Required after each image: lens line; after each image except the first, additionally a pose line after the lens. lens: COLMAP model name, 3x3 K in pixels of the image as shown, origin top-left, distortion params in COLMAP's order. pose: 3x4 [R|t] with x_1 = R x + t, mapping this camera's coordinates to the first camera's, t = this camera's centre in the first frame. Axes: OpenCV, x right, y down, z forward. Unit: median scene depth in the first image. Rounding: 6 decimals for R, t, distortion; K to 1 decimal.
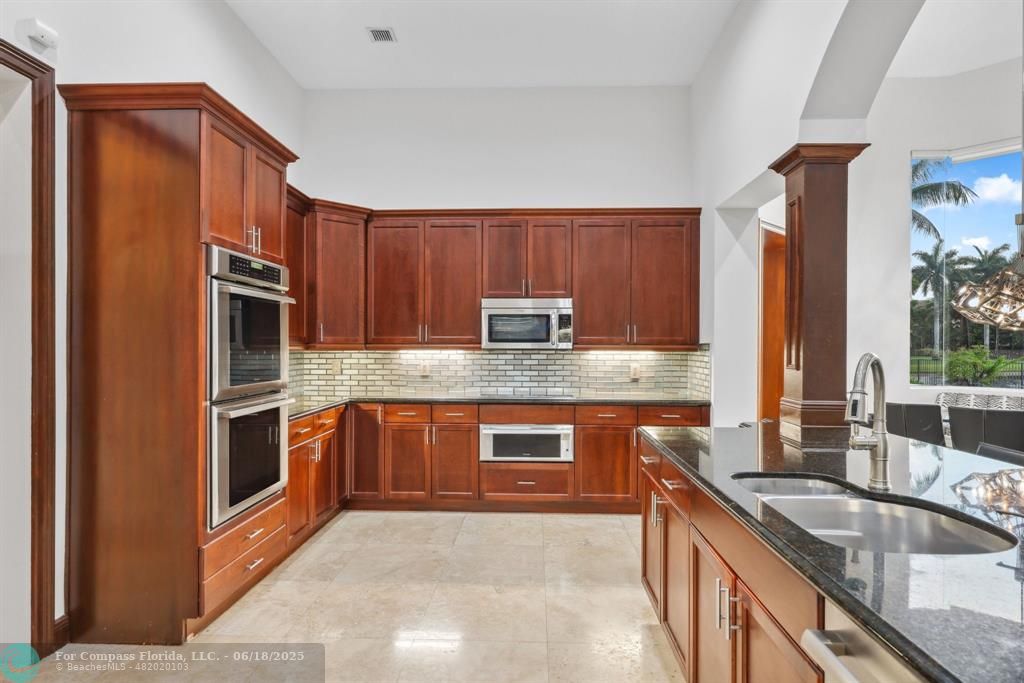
lens RADIAL K [[550.9, 0, 517.6], [0, 550.9, 348.0], [0, 0, 1]] dist [-0.003453, 0.000485]
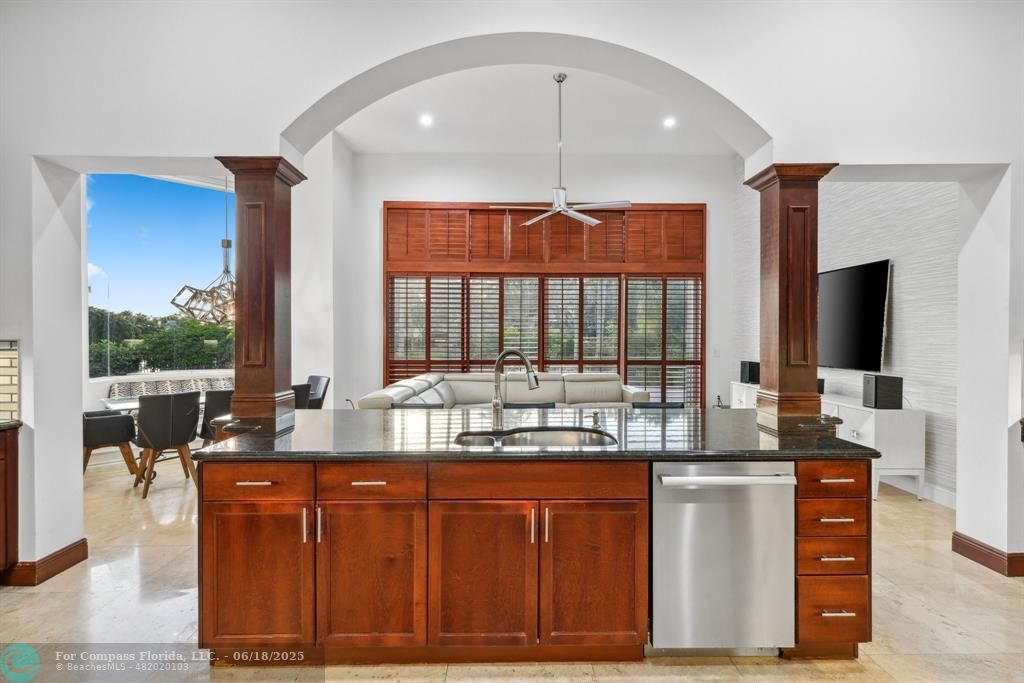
lens RADIAL K [[512.3, 0, 514.6], [0, 512.3, 341.7], [0, 0, 1]] dist [0.003639, 0.000061]
pose [[-0.083976, -0.012720, 0.996387, -0.347174], [0.005260, 0.999899, 0.013208, -0.010989], [-0.996454, 0.006350, -0.083901, 0.392909]]
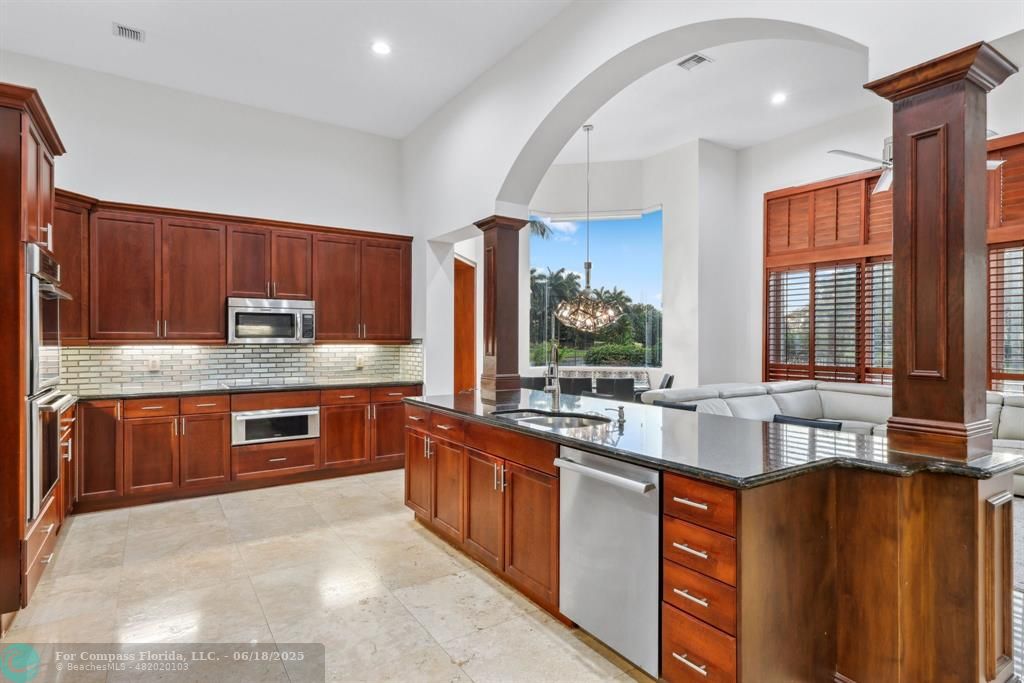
lens RADIAL K [[550.9, 0, 505.6], [0, 550.9, 342.1], [0, 0, 1]] dist [-0.003453, 0.000485]
pose [[0.809548, -0.003595, 0.587043, -0.266438], [0.003916, 0.999992, 0.000723, -0.000396], [-0.587041, 0.001714, 0.809555, -0.208493]]
